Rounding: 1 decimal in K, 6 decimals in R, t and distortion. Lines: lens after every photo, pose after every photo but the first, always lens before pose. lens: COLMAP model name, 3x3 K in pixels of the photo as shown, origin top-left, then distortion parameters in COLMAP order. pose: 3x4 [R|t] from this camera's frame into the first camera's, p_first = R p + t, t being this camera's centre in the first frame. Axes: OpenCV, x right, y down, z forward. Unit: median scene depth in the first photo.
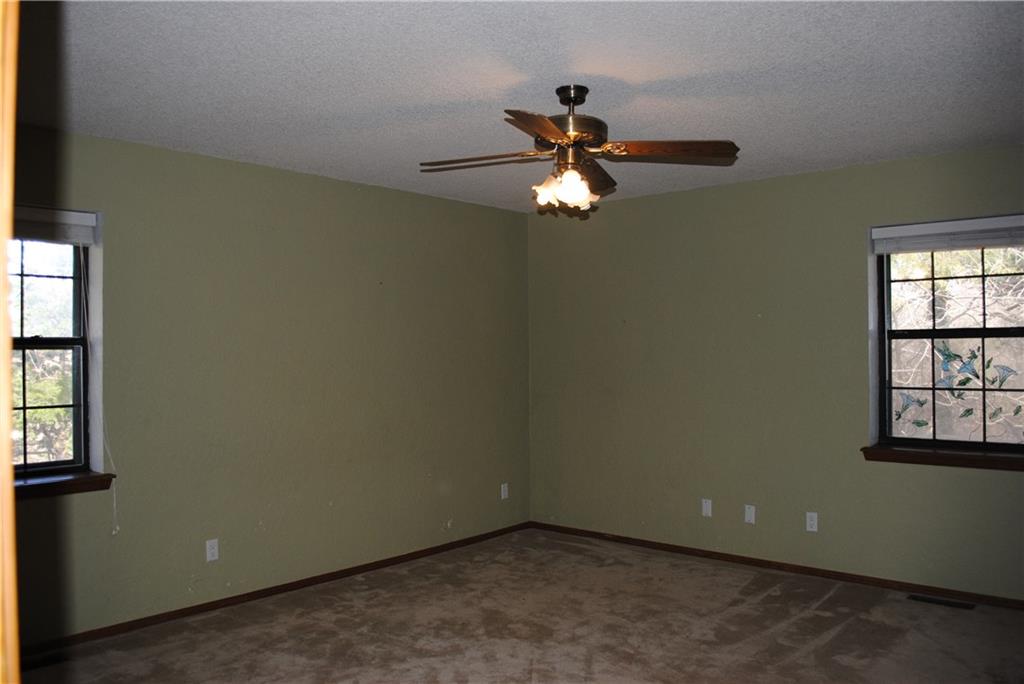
lens RADIAL K [[813.8, 0, 512.0], [0, 813.8, 342.0], [0, 0, 1]] dist [-0.085454, 0.011197]
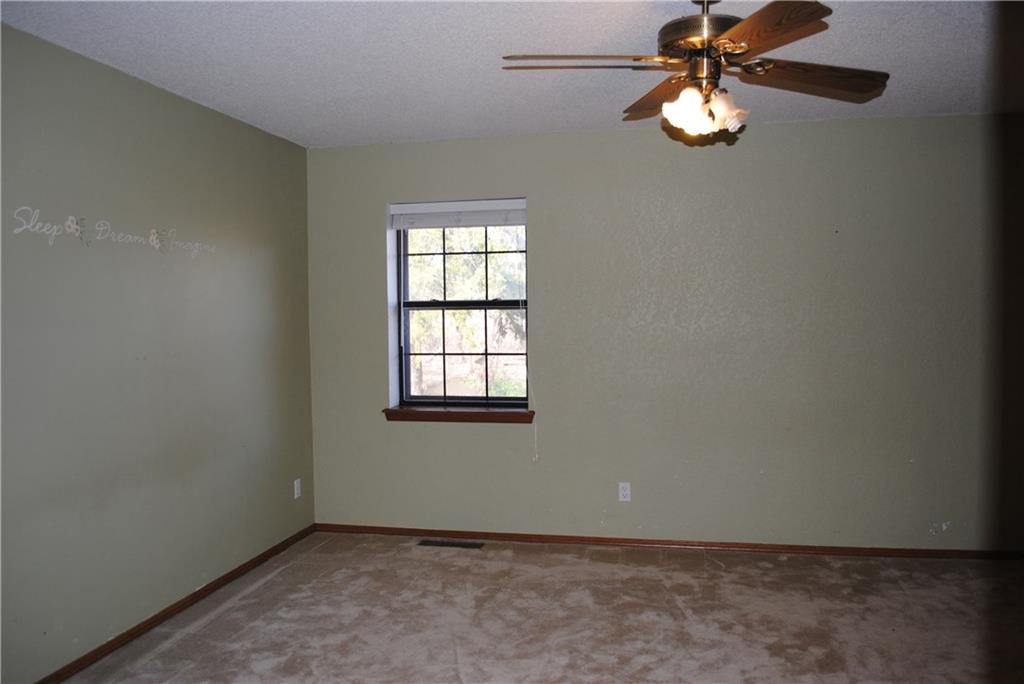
lens RADIAL K [[834.0, 0, 510.6], [0, 834.0, 360.0], [0, 0, 1]] dist [-0.094801, -0.004430]
pose [[0.459980, 0.054672, -0.886245, 0.577627], [0.019957, 0.997214, 0.071876, -0.005190], [0.887705, -0.050749, 0.457607, 0.366673]]
